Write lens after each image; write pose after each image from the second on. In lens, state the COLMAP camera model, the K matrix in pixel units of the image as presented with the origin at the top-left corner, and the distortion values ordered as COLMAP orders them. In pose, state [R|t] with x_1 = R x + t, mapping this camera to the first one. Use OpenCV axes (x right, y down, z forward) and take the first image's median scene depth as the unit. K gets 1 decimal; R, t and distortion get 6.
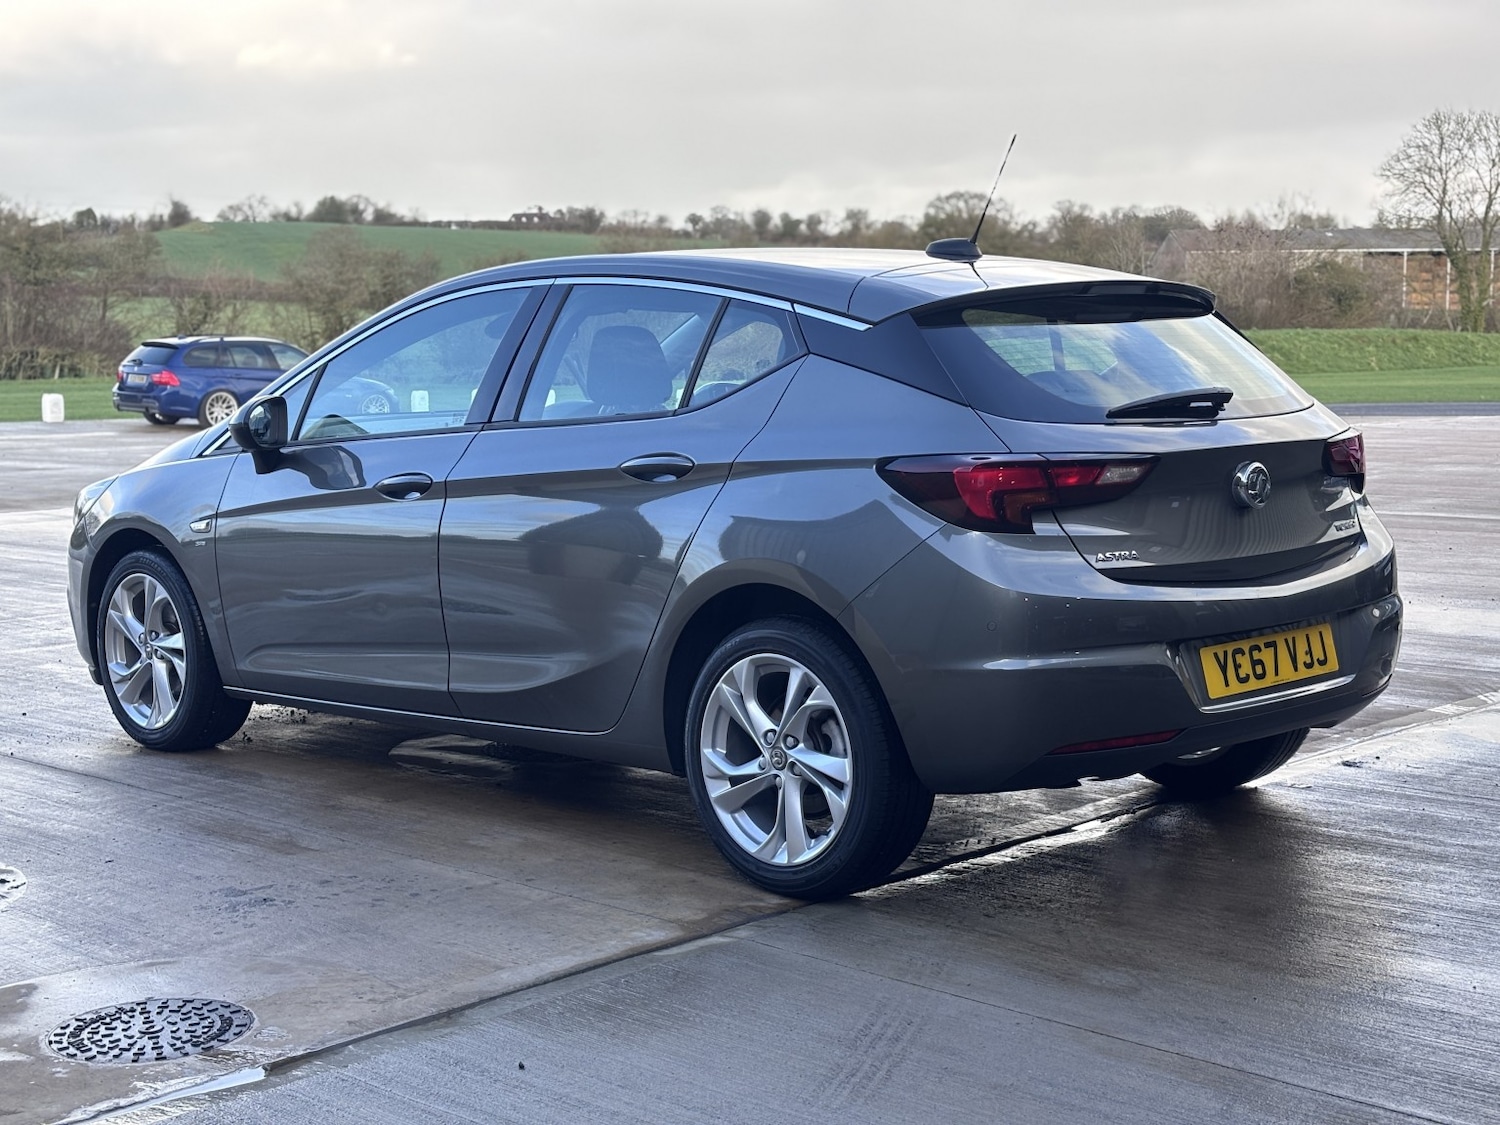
lens RADIAL K [[2262.5, 0, 750.0], [0, 2262.5, 562.5], [0, 0, 1]] dist [0.251594, -0.939687]
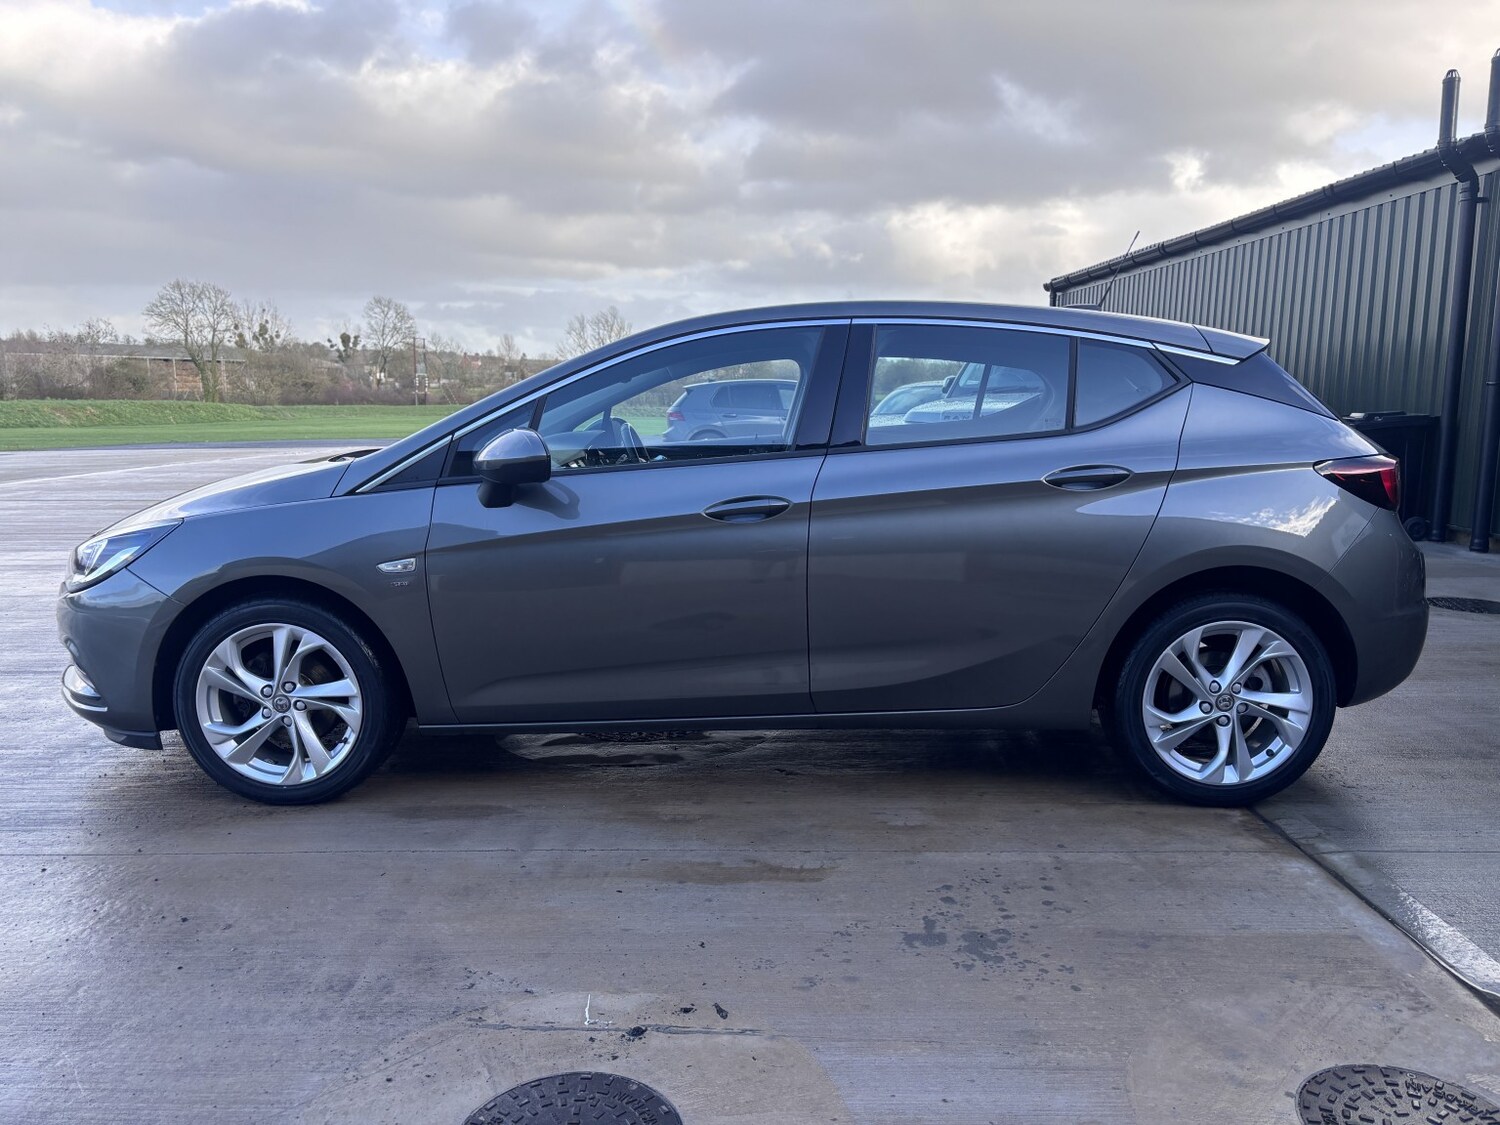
lens RADIAL K [[1129.3, 0, 750.0], [0, 1129.3, 562.5], [0, 0, 1]] dist [0.050709, -0.065520]
pose [[0.710191, -0.092637, 0.697887, -0.590119], [0.065914, 0.995700, 0.065092, -0.048585], [-0.700916, -0.000227, 0.713243, 0.704528]]
